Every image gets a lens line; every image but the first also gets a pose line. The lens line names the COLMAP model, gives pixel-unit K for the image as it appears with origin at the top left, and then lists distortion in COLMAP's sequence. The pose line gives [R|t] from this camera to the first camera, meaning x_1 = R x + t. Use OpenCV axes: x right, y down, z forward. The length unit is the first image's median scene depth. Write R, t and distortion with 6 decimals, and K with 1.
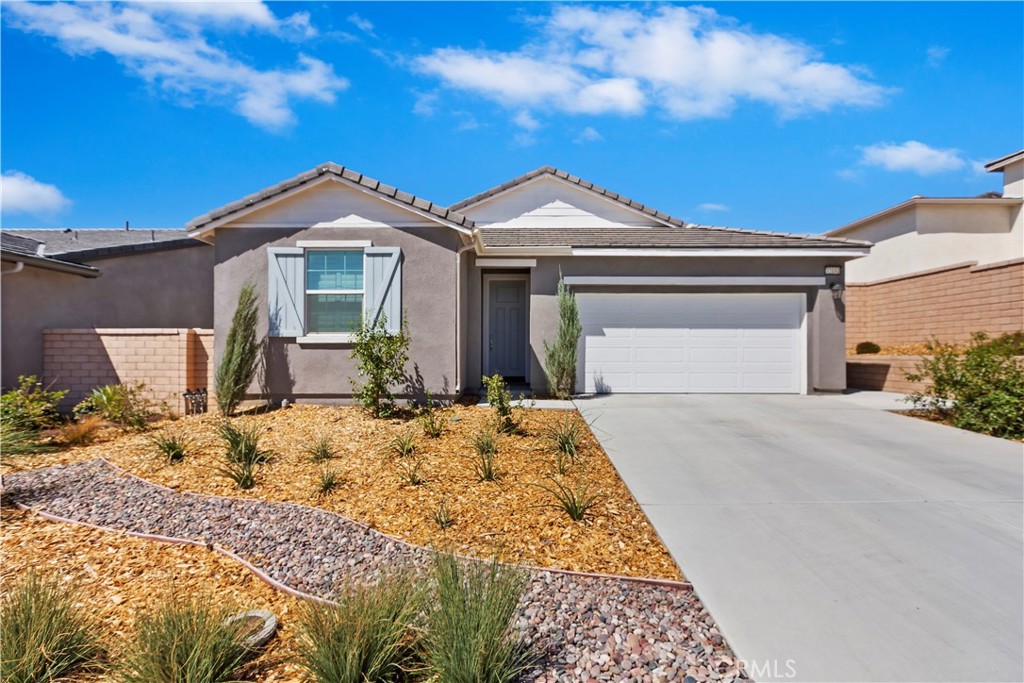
lens RADIAL K [[455.3, 0, 507.7], [0, 455.3, 349.7], [0, 0, 1]] dist [-0.000630, -0.000222]
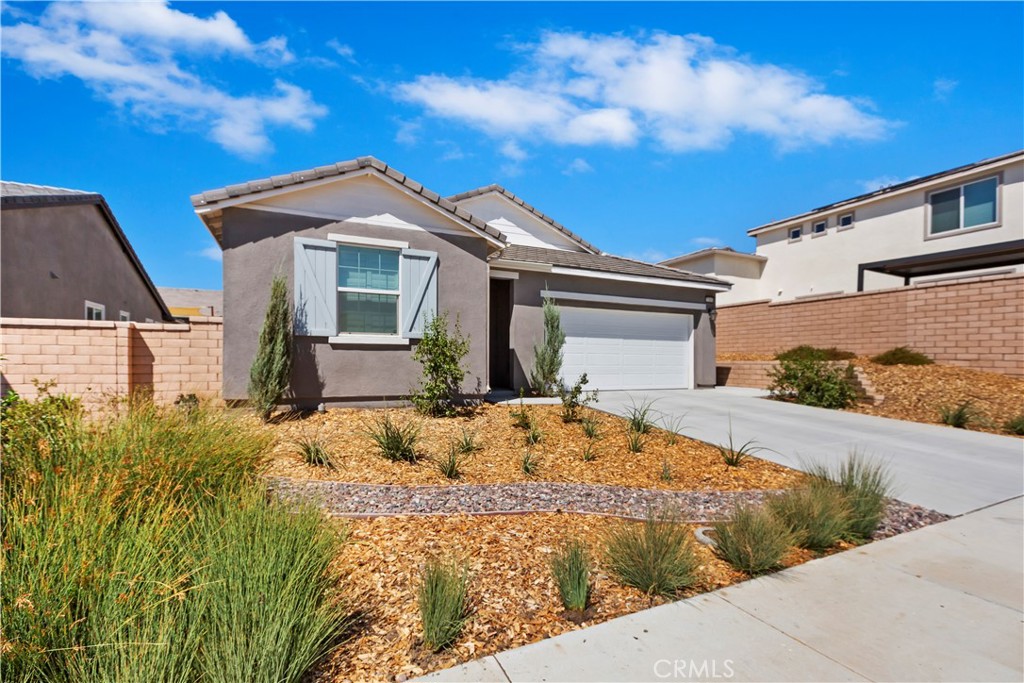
lens RADIAL K [[464.5, 0, 511.0], [0, 464.5, 359.8], [0, 0, 1]] dist [-0.001459, -0.000174]
pose [[0.899906, 0.007042, 0.436026, -0.535259], [-0.010072, 0.999939, 0.004639, 0.011412], [-0.435967, -0.008567, 0.899922, -0.019020]]
